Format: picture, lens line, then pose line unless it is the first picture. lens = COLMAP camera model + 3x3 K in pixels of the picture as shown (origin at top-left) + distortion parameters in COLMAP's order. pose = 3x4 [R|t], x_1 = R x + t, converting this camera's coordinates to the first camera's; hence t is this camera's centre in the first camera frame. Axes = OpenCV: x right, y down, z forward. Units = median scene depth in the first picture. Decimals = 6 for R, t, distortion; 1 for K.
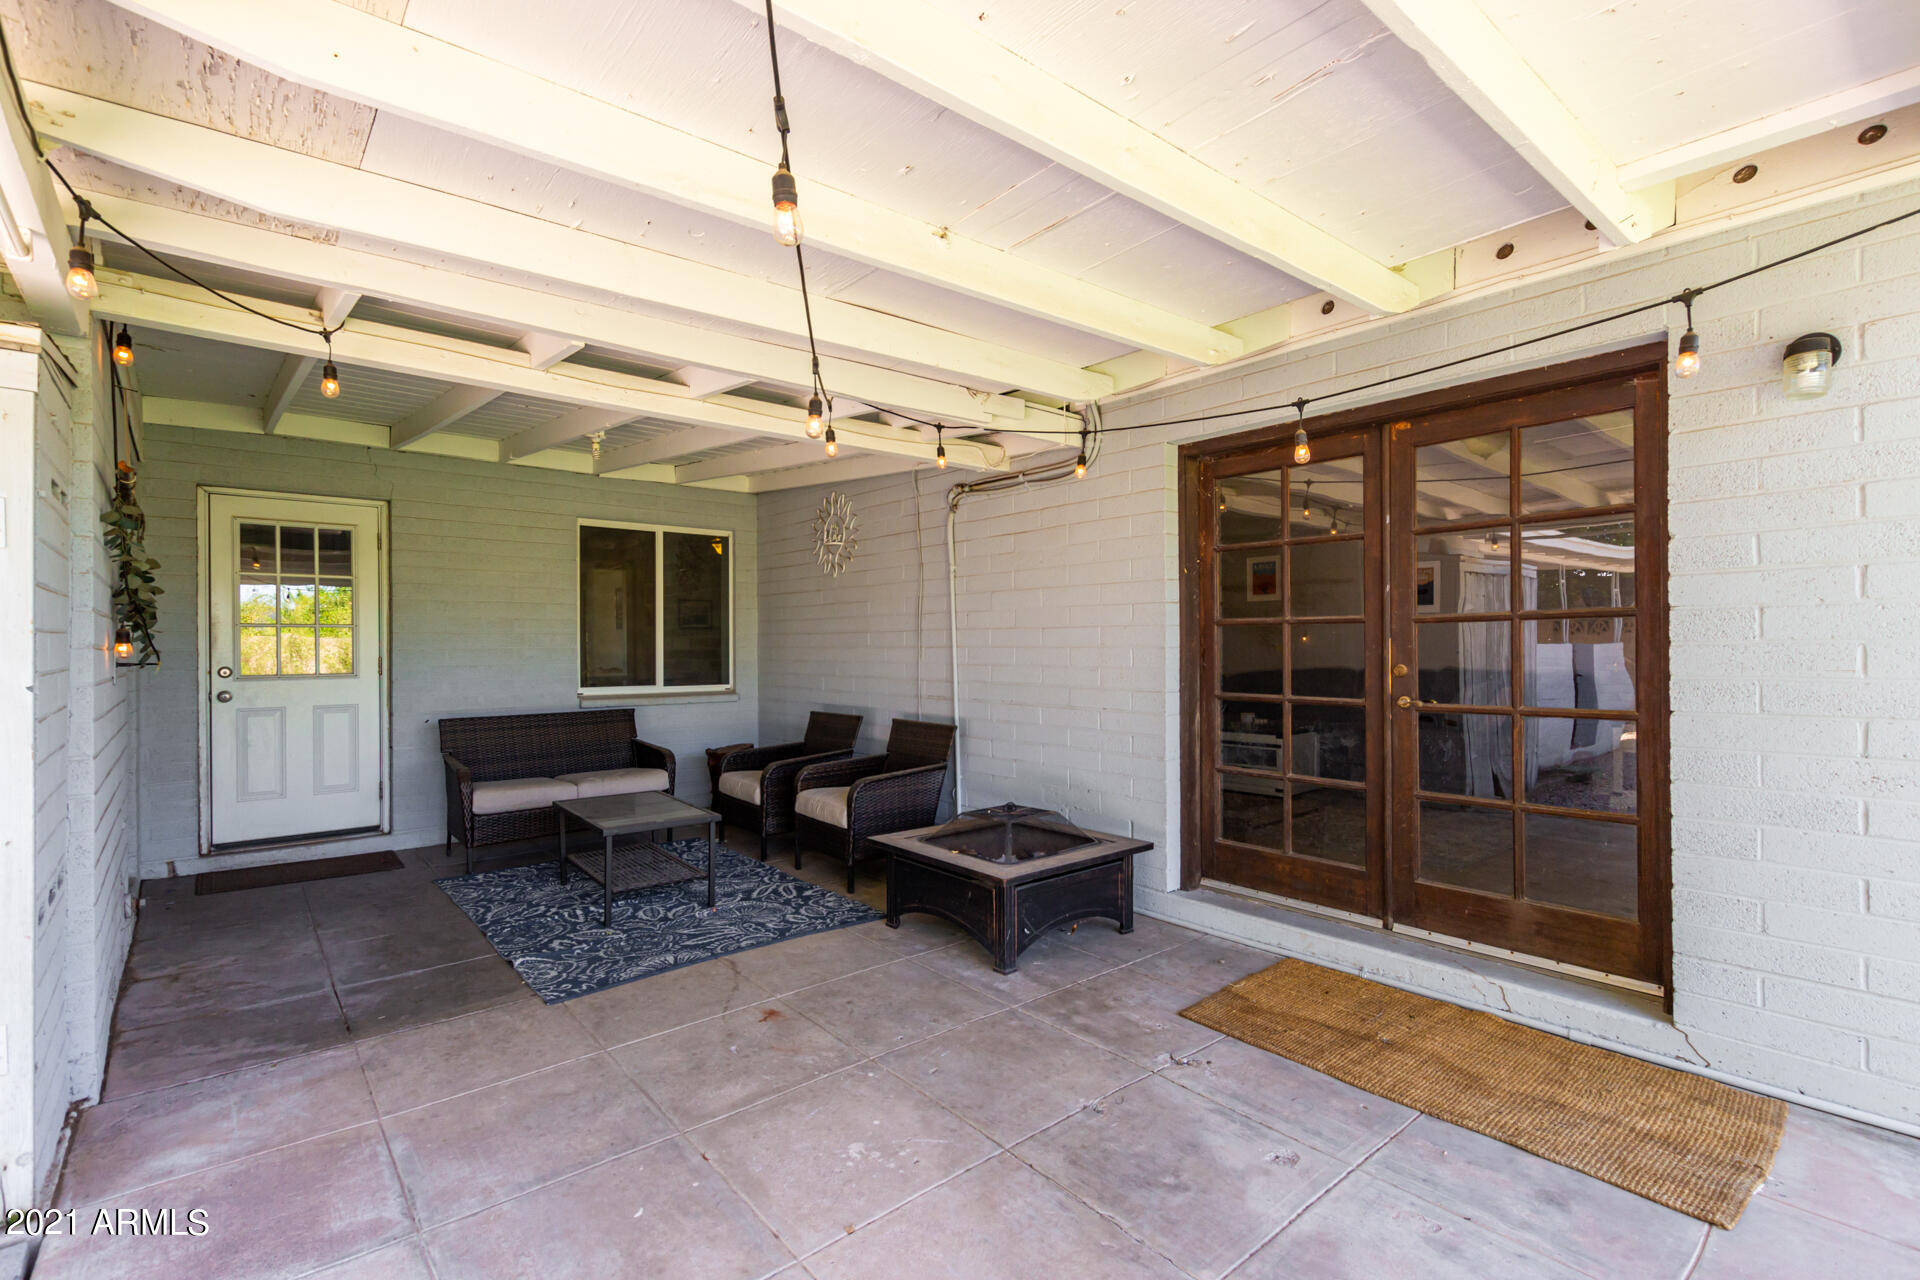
lens RADIAL K [[878.5, 0, 965.2], [0, 878.5, 643.8], [0, 0, 1]] dist [0.003533, 0.000821]
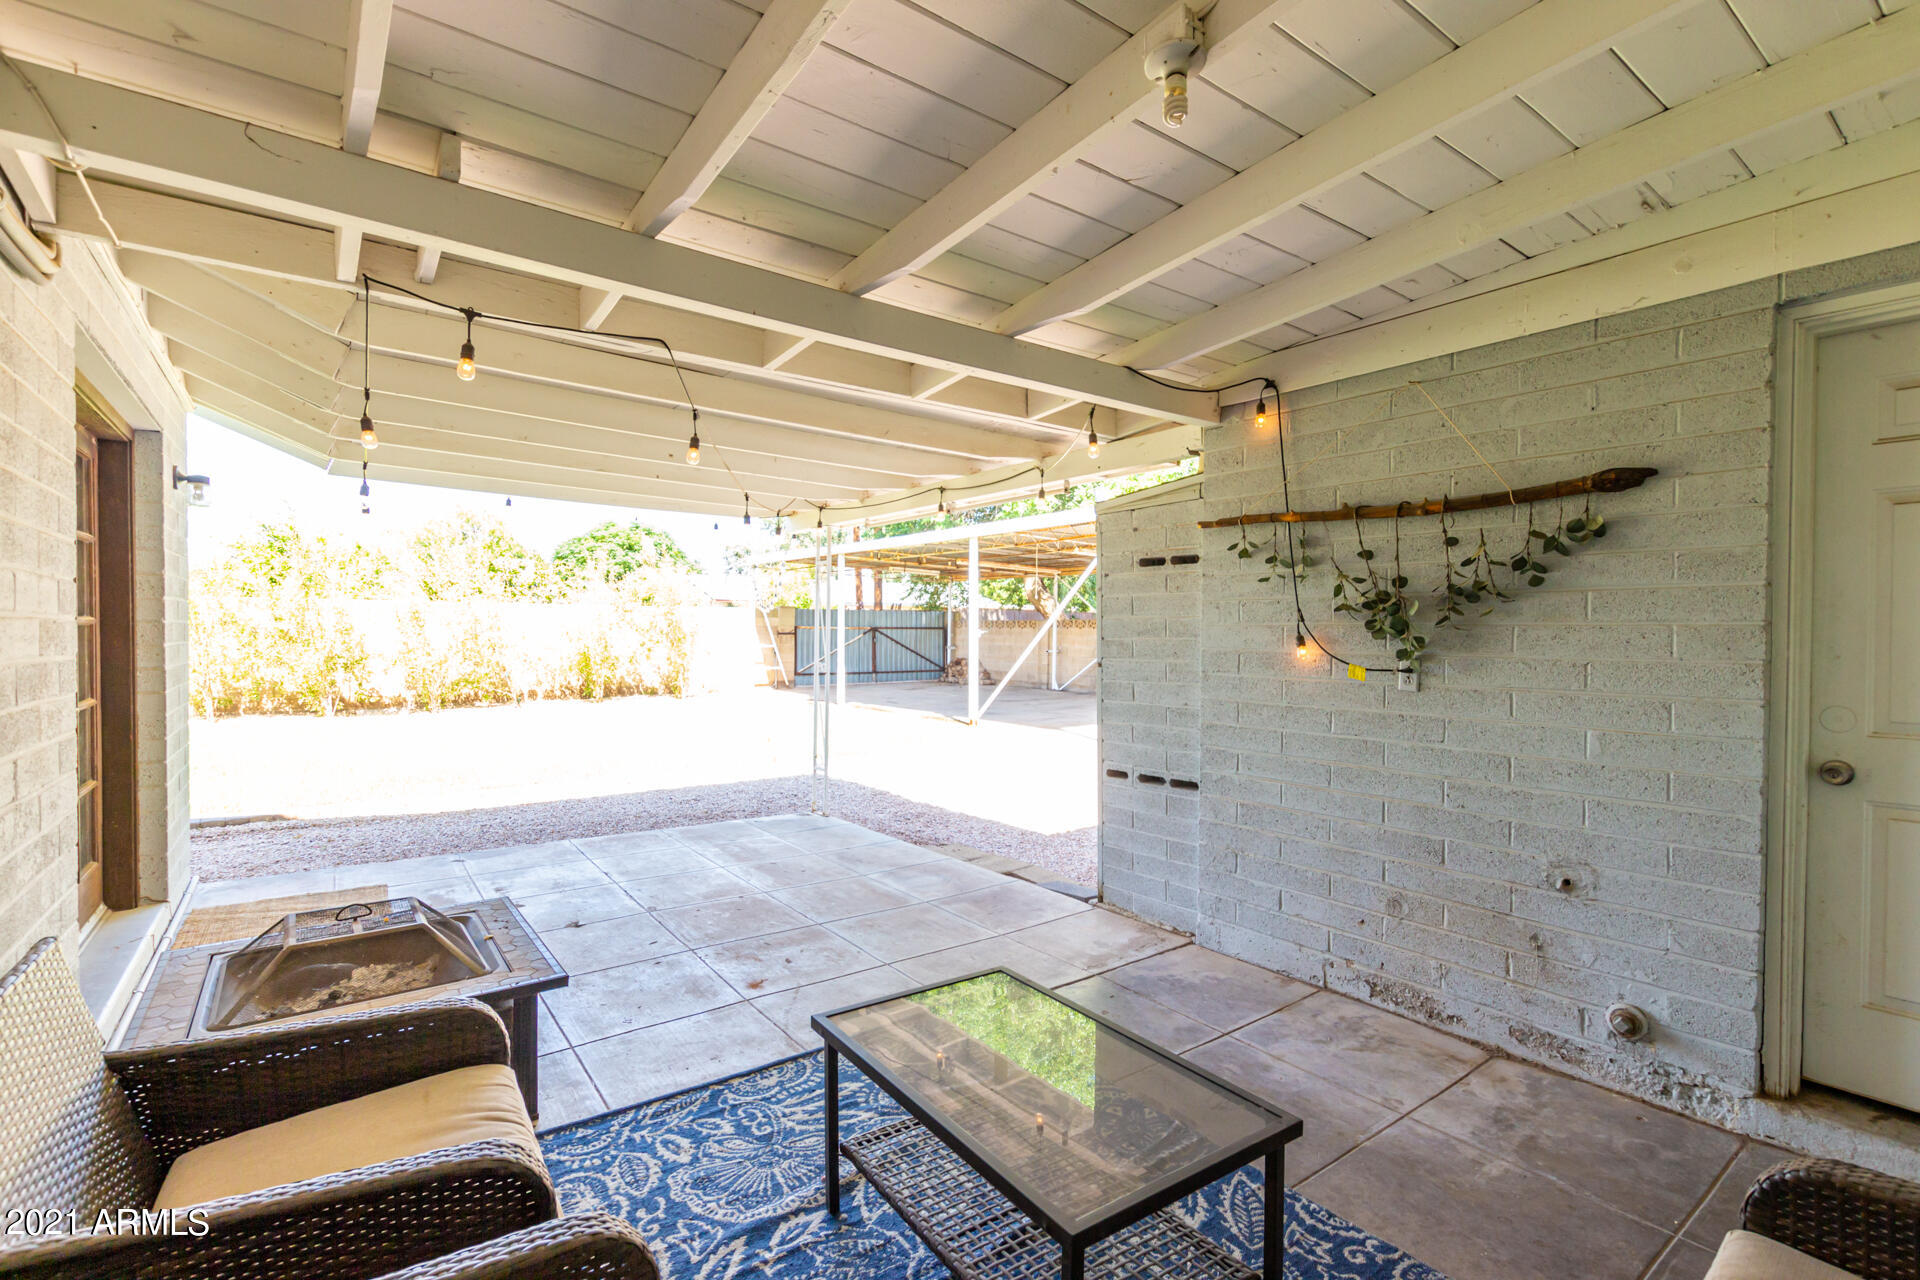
lens RADIAL K [[878.5, 0, 942.8], [0, 878.5, 640.9], [0, 0, 1]] dist [0.003533, 0.000821]
pose [[-0.995944, -0.005131, 0.089830, -0.412783], [-0.004216, 0.999937, 0.010367, -0.011971], [-0.089877, 0.009946, -0.995903, 1.553829]]
